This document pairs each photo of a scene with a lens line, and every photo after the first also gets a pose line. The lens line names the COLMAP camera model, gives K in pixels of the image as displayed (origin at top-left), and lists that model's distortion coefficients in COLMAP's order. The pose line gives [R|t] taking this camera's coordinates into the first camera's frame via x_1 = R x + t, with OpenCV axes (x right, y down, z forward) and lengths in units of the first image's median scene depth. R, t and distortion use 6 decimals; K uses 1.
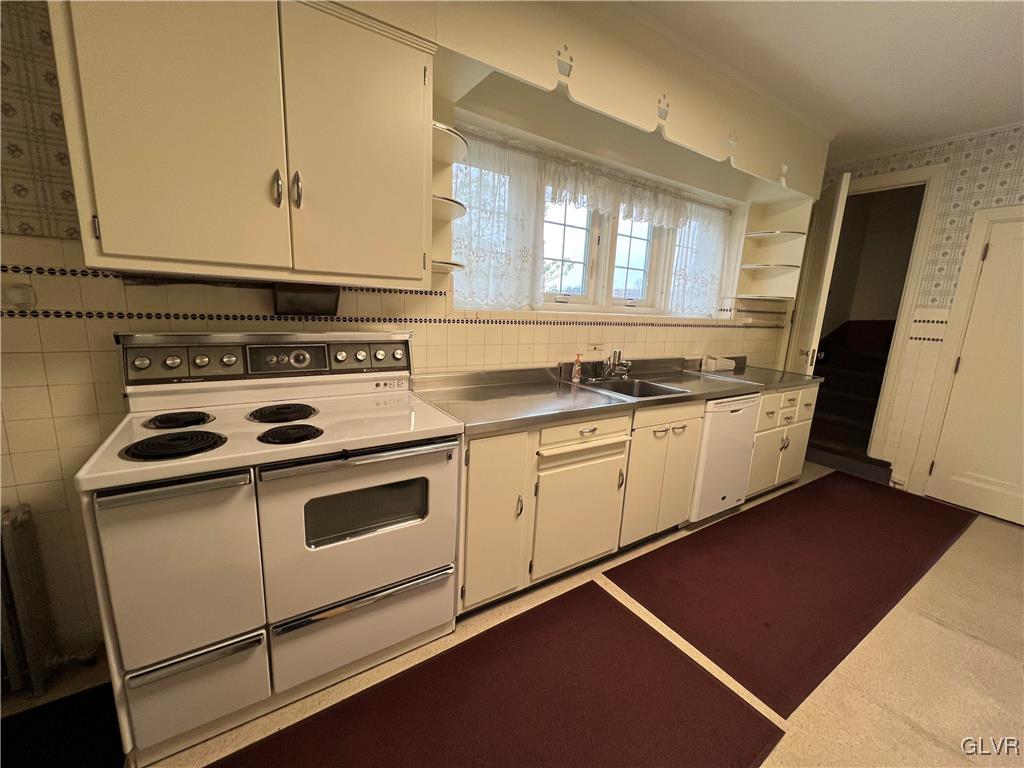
lens RADIAL K [[408.7, 0, 509.8], [0, 408.7, 381.9], [0, 0, 1]] dist [-0.001552, -0.000050]
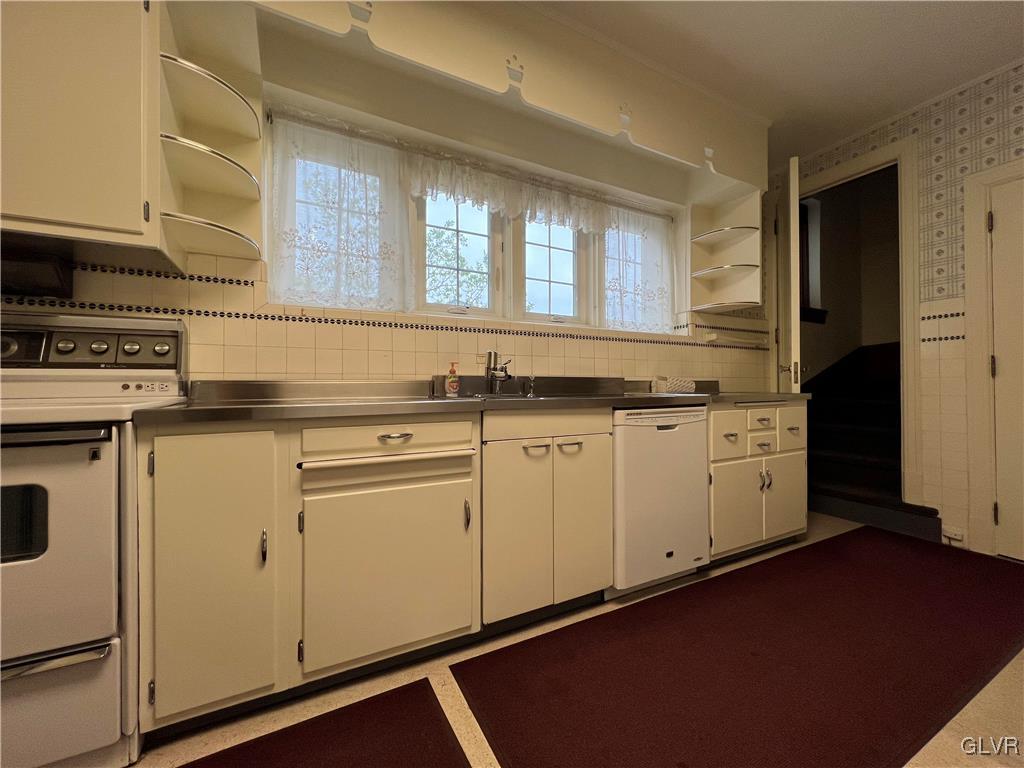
lens RADIAL K [[408.7, 0, 509.8], [0, 408.7, 381.9], [0, 0, 1]] dist [-0.001552, -0.000050]
pose [[0.994915, -0.051352, -0.086649, 0.359790], [0.033161, 0.979311, -0.199623, 0.137161], [0.095107, 0.195735, 0.976034, 0.247903]]
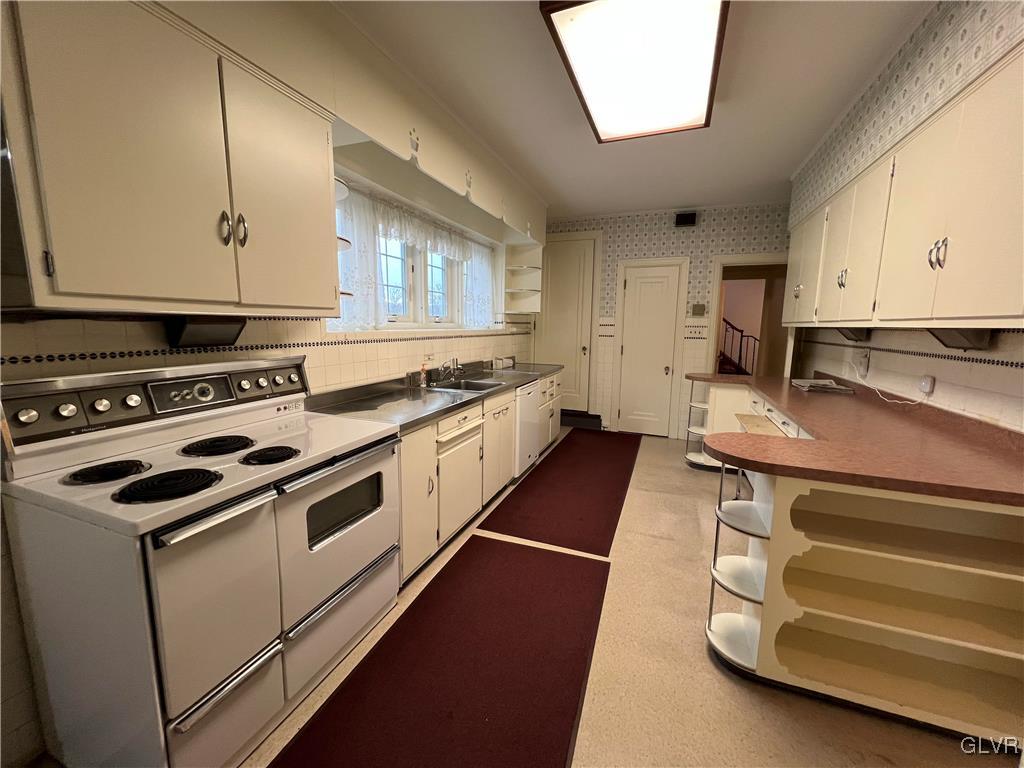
lens RADIAL K [[408.7, 0, 509.8], [0, 408.7, 381.9], [0, 0, 1]] dist [-0.001552, -0.000050]
pose [[0.810454, -0.119145, 0.573558, -0.337853], [0.136057, 0.990609, 0.013526, 0.003342], [-0.569783, 0.067074, 0.819053, -0.140852]]
